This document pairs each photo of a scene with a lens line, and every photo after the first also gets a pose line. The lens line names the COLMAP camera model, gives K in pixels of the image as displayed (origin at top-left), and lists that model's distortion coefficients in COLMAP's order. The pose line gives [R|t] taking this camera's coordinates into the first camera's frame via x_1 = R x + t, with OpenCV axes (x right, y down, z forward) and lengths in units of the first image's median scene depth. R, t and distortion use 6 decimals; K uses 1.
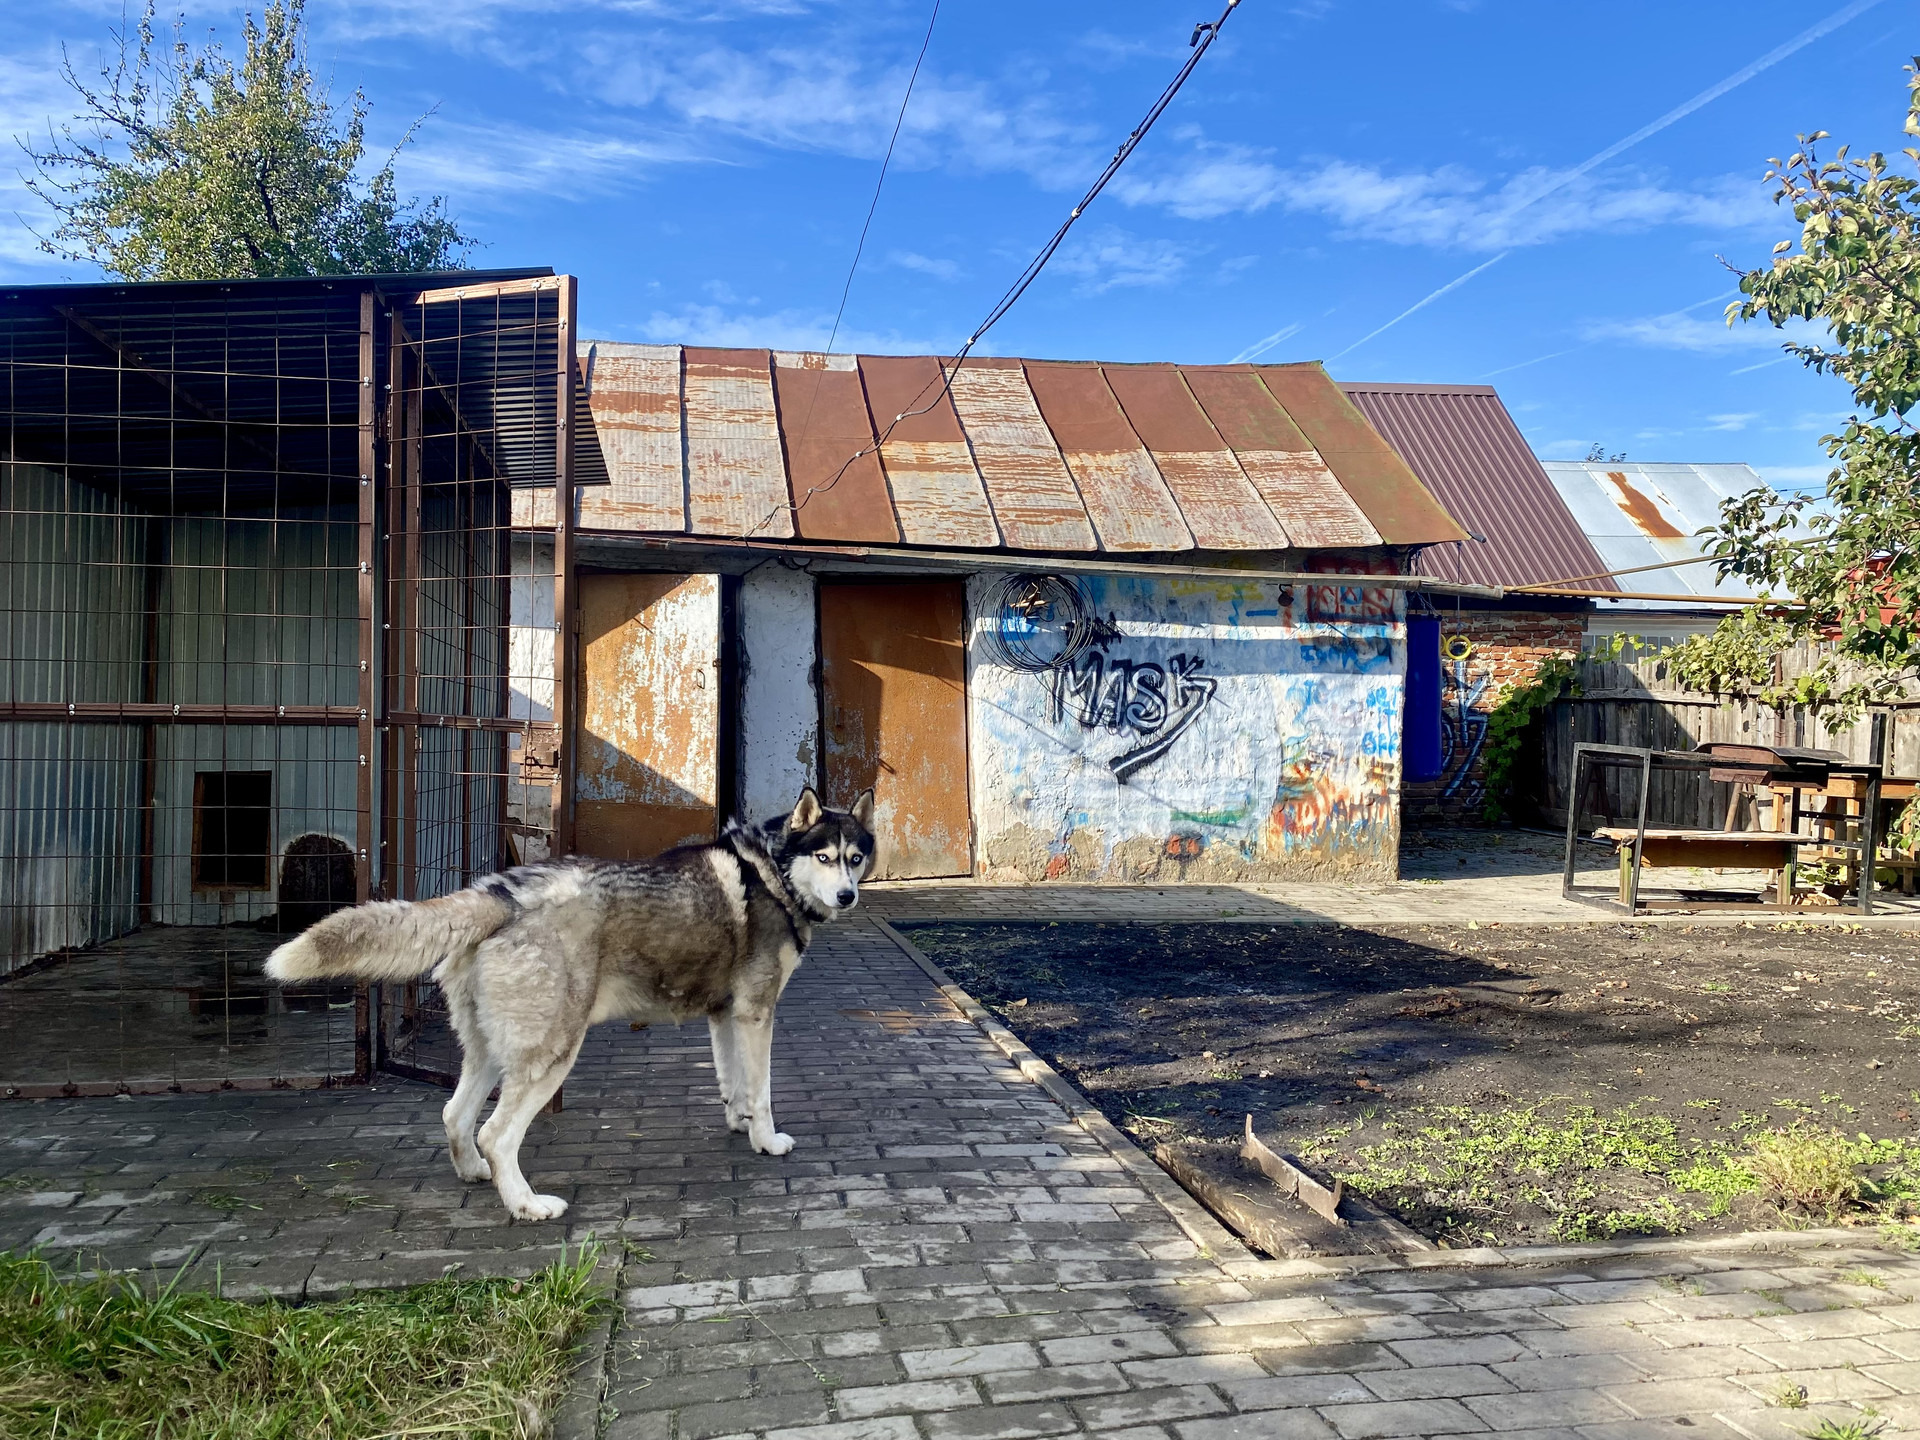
lens RADIAL K [[1471.3, 0, 960.0], [0, 1471.3, 720.0], [0, 0, 1]] dist [0.026392, -0.013590]
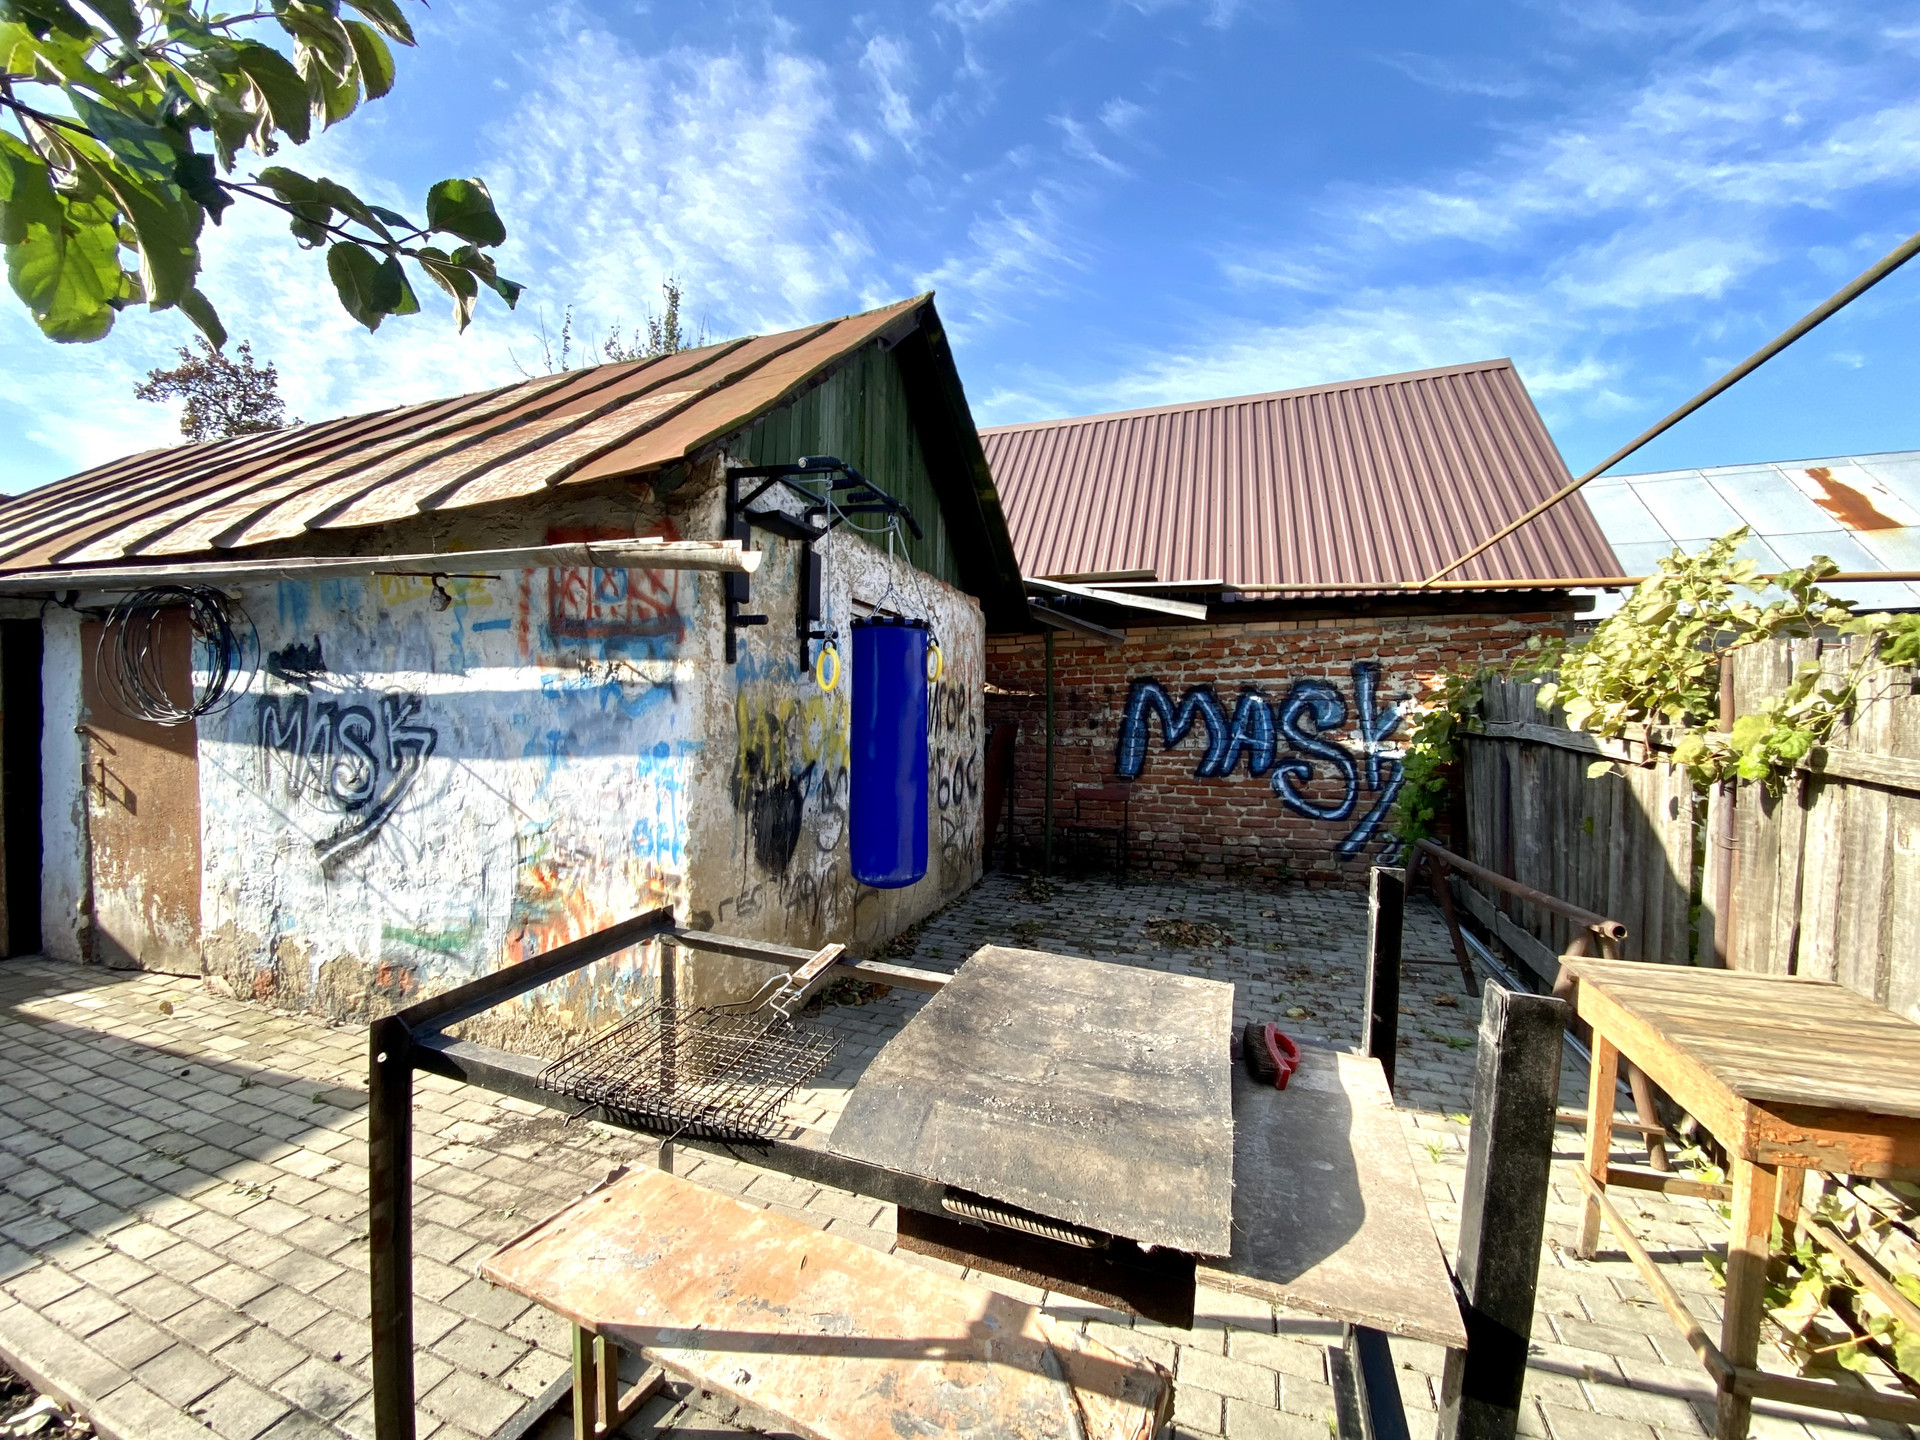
lens RADIAL K [[779.4, 0, 968.4], [0, 779.4, 718.4], [0, 0, 1]] dist [0.060643, -0.046418]
pose [[0.872762, -0.001704, -0.488144, 0.548956], [0.002074, 0.999998, 0.000218, -0.031927], [0.488142, -0.001203, 0.872763, 0.798691]]
